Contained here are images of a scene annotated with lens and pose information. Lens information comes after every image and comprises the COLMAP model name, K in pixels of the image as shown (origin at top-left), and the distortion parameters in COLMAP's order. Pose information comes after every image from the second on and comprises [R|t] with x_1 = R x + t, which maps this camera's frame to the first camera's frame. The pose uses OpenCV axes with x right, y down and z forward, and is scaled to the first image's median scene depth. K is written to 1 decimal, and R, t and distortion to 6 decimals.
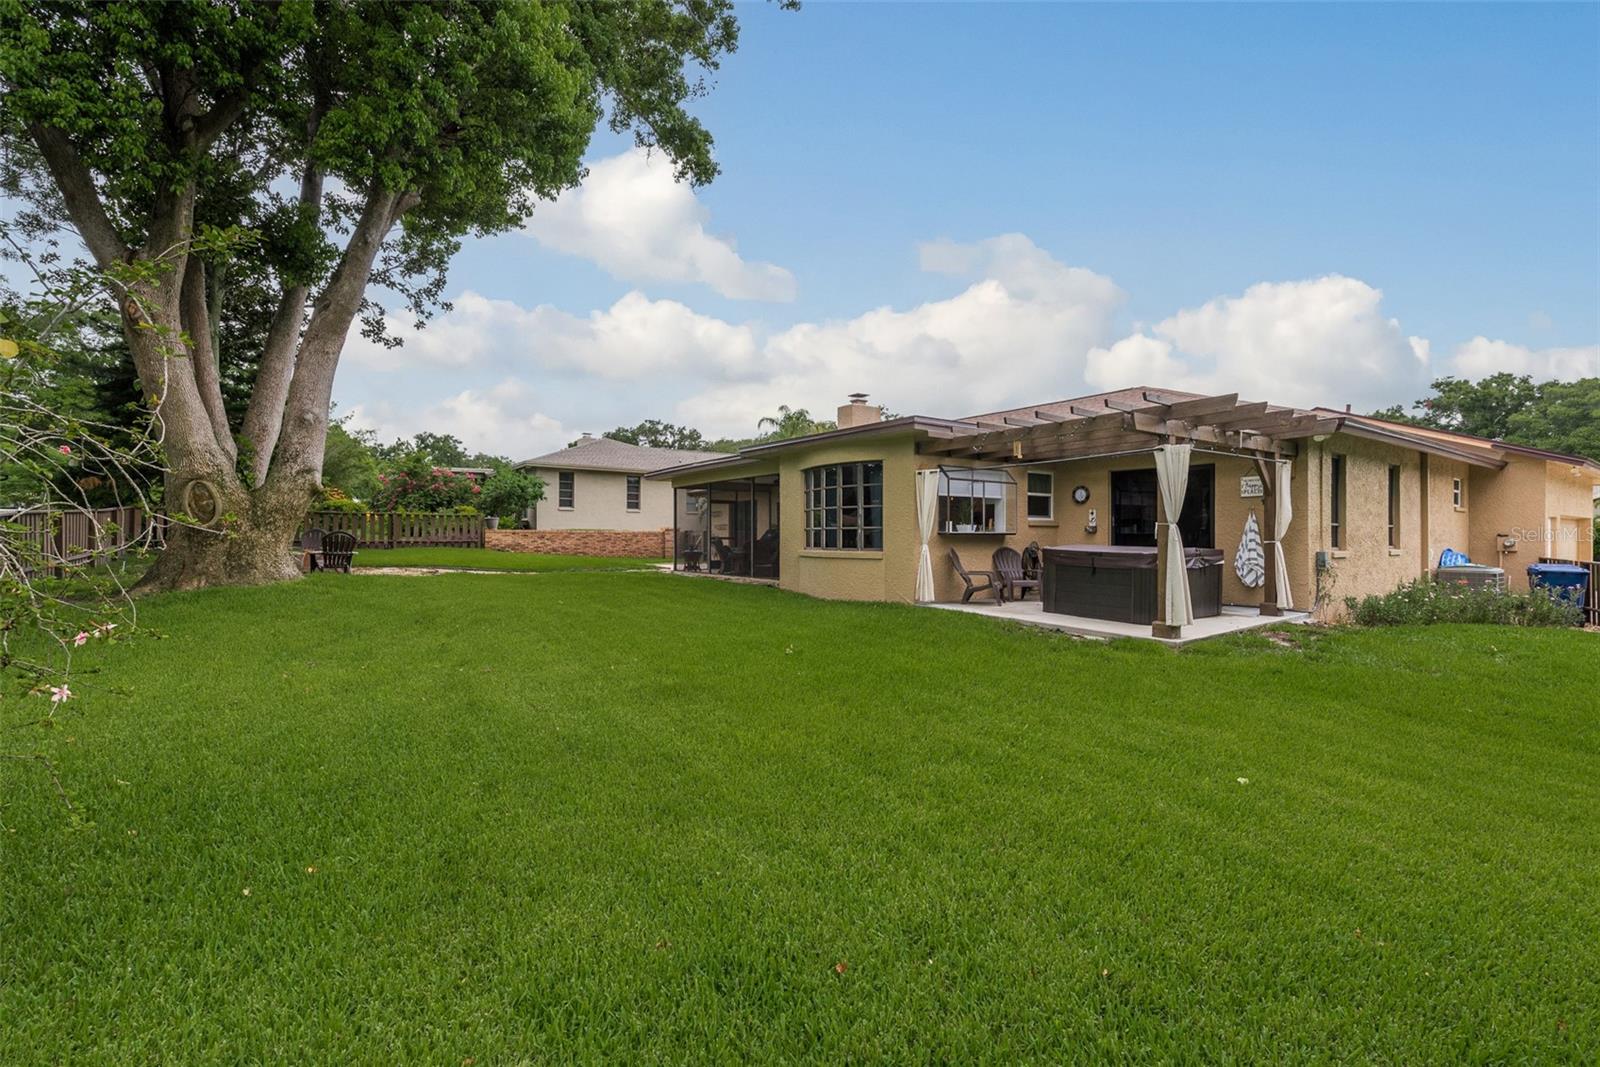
lens RADIAL K [[716.9, 0, 794.4], [0, 716.9, 536.4], [0, 0, 1]] dist [0.000758, -0.000002]
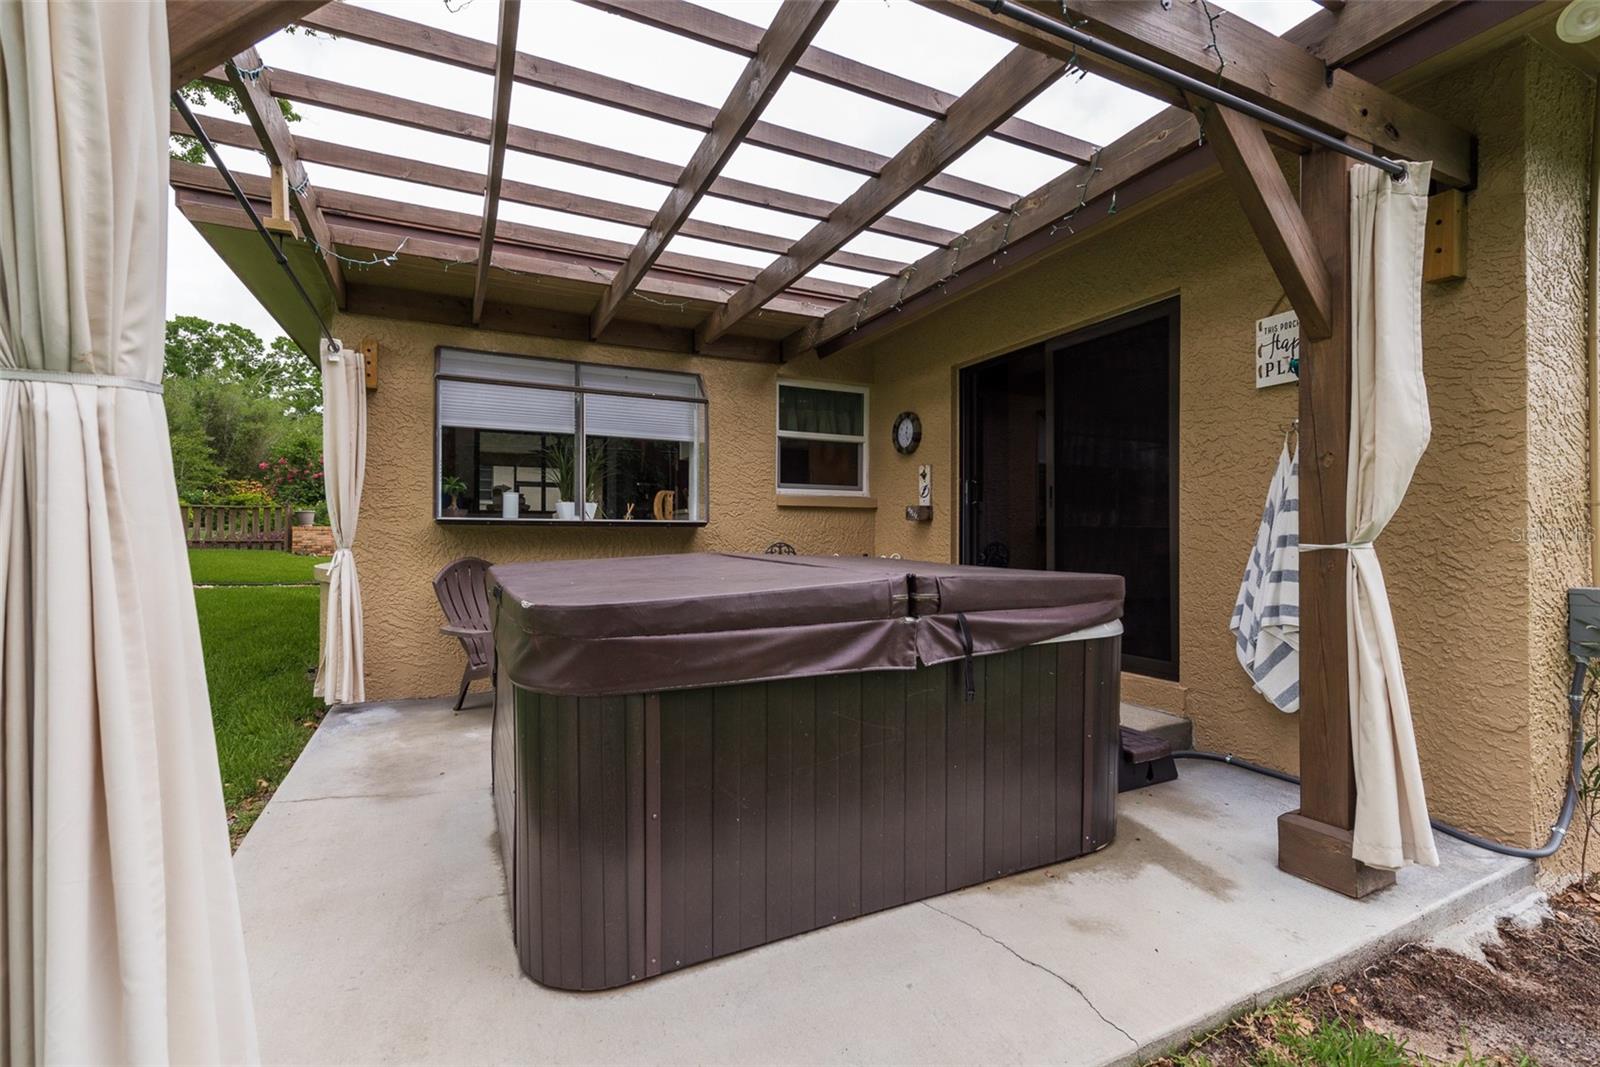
lens RADIAL K [[716.9, 0, 808.5], [0, 716.9, 537.1], [0, 0, 1]] dist [0.000758, -0.000002]
pose [[0.984060, 0.002657, -0.177818, 0.427717], [-0.003252, 0.999990, -0.003055, 0.004664], [0.177808, 0.003585, 0.984059, 0.590371]]
